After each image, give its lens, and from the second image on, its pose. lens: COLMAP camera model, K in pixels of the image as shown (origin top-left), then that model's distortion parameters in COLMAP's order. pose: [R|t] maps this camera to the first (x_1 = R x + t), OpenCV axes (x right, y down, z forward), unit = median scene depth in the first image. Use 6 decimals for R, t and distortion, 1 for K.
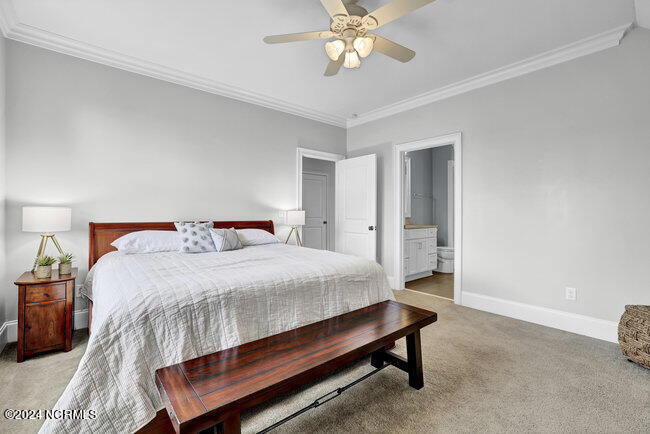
lens RADIAL K [[286.5, 0, 322.9], [0, 286.5, 214.9], [0, 0, 1]] dist [-0.022212, 0.001093]
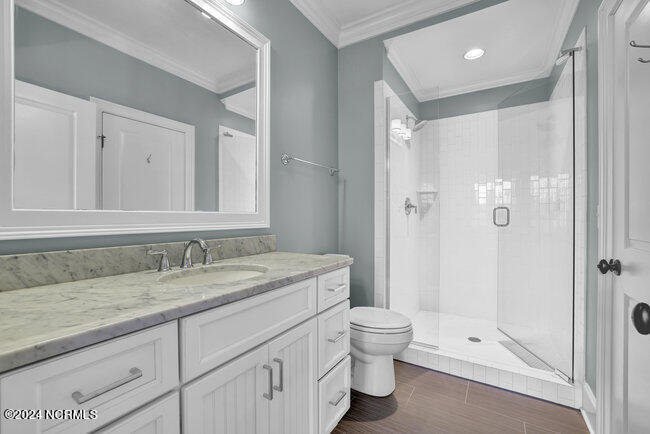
lens RADIAL K [[286.5, 0, 322.9], [0, 286.5, 214.9], [0, 0, 1]] dist [-0.022212, 0.001093]
pose [[0.956055, -0.002963, 0.293173, 0.264104], [0.004064, 0.999987, -0.003145, -0.004019], [-0.293160, 0.004198, 0.956054, 0.668186]]
